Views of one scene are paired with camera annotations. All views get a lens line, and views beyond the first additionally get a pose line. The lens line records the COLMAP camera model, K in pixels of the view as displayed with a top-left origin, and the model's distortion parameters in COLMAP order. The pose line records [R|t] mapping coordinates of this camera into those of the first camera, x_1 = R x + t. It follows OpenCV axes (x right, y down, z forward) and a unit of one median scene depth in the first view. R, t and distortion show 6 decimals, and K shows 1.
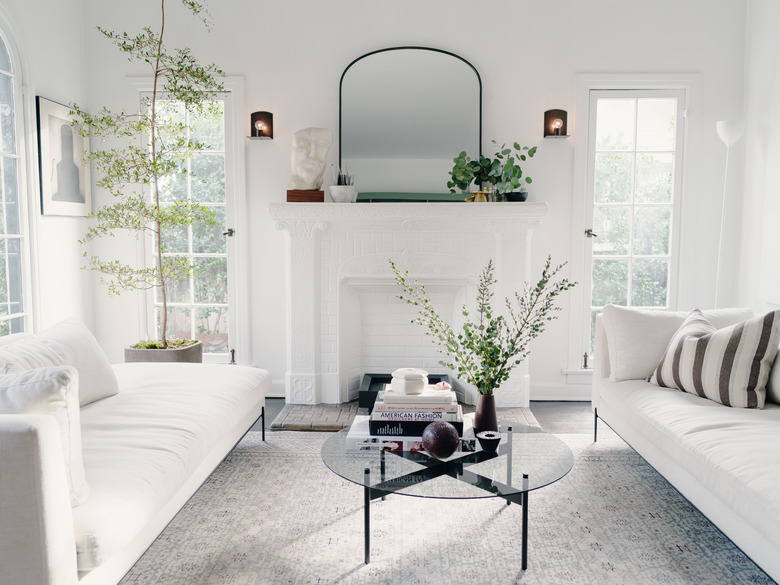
lens RADIAL K [[659.5, 0, 386.4], [0, 659.5, 299.7], [0, 0, 1]] dist [-0.002005, -0.006684]
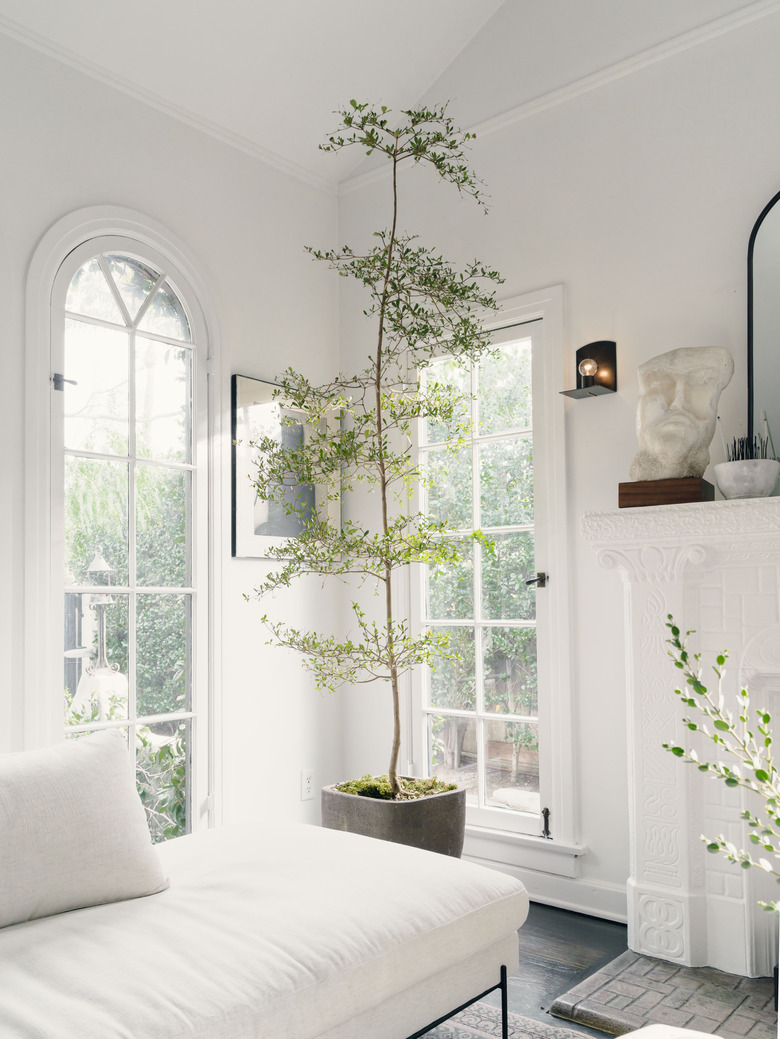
lens RADIAL K [[878.5, 0, 390.1], [0, 878.5, 576.4], [0, 0, 1]] dist [-0.002005, -0.006684]
pose [[0.783452, -0.034701, -0.620482, 0.106964], [-0.049608, 0.991761, -0.118103, -0.017635], [0.619469, 0.123309, 0.775277, 0.414064]]
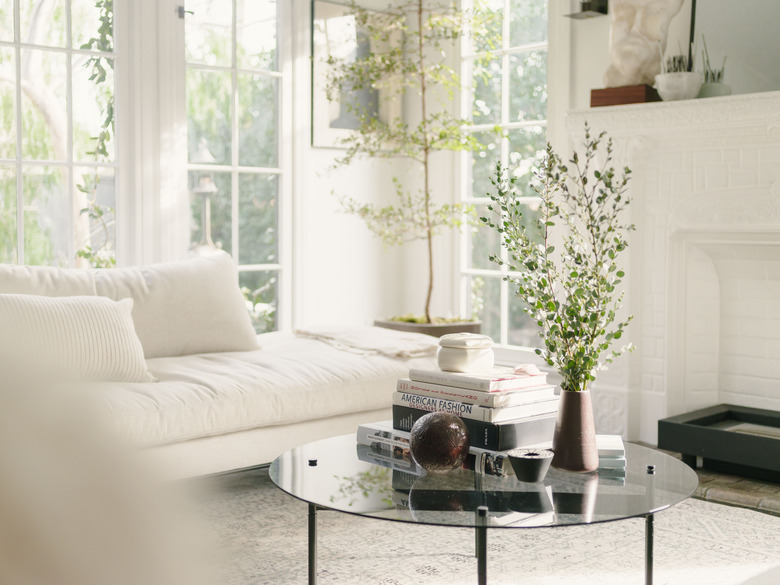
lens RADIAL K [[1083.8, 0, 390.7], [0, 1083.8, 290.6], [0, 0, 1]] dist [-0.038242, 0.000000]
pose [[0.695622, 0.040991, -0.717238, 0.457532], [-0.074226, 0.997129, -0.015002, 0.054396], [0.714563, 0.063674, 0.696667, 0.155330]]
